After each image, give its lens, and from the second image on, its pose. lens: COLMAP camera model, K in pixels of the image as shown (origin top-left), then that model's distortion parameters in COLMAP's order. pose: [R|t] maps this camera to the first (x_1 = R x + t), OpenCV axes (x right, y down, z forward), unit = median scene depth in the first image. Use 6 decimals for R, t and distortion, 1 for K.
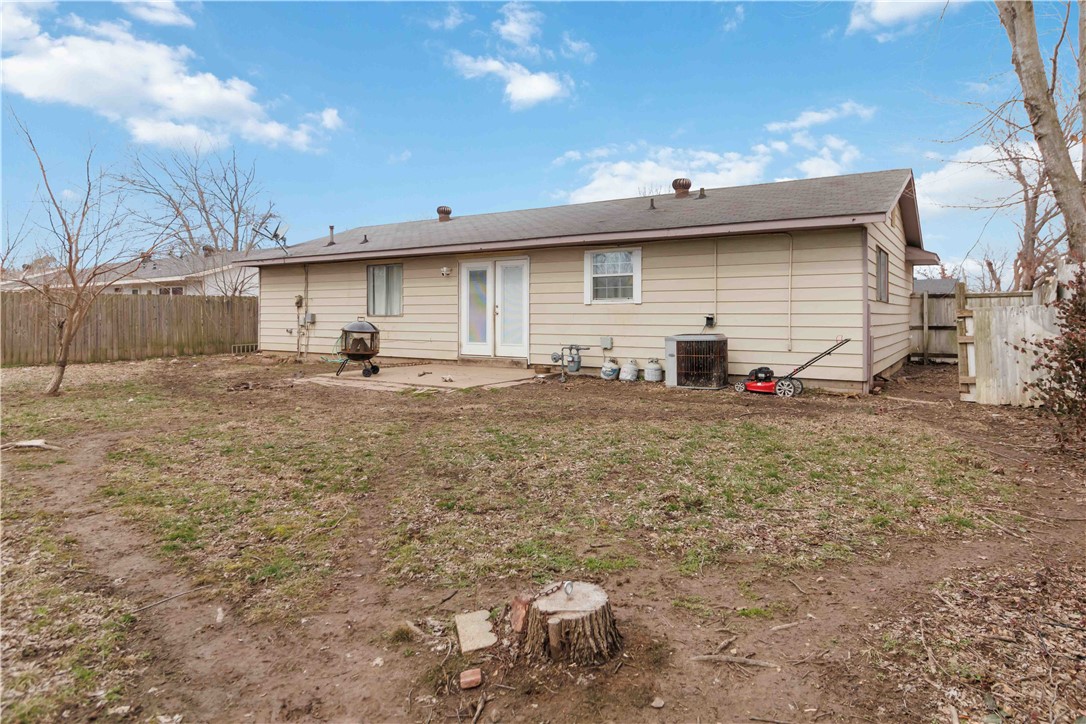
lens RADIAL K [[635.0, 0, 568.2], [0, 635.0, 310.7], [0, 0, 1]] dist [0.004239, 0.000759]
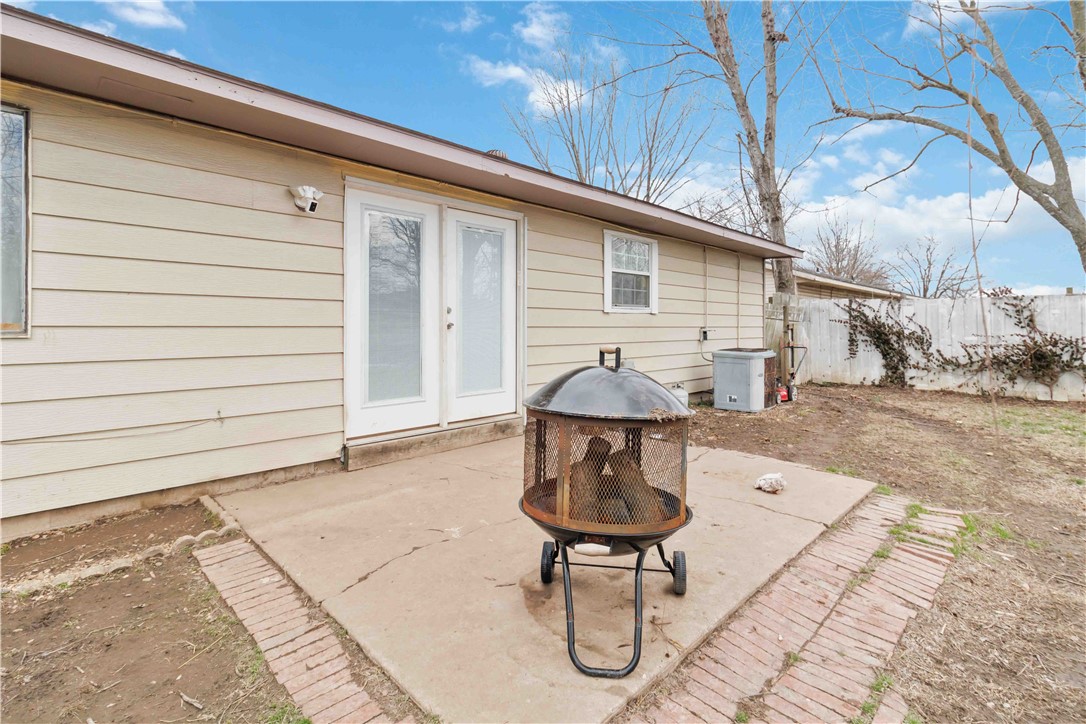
lens RADIAL K [[499.9, 0, 541.6], [0, 499.9, 325.1], [0, 0, 1]] dist [0.001720, 0.000206]
pose [[0.232993, 0.001886, 0.972477, -0.480073], [-0.007468, 0.999972, -0.000150, 0.003372], [-0.972450, -0.007228, 0.233001, 0.944566]]
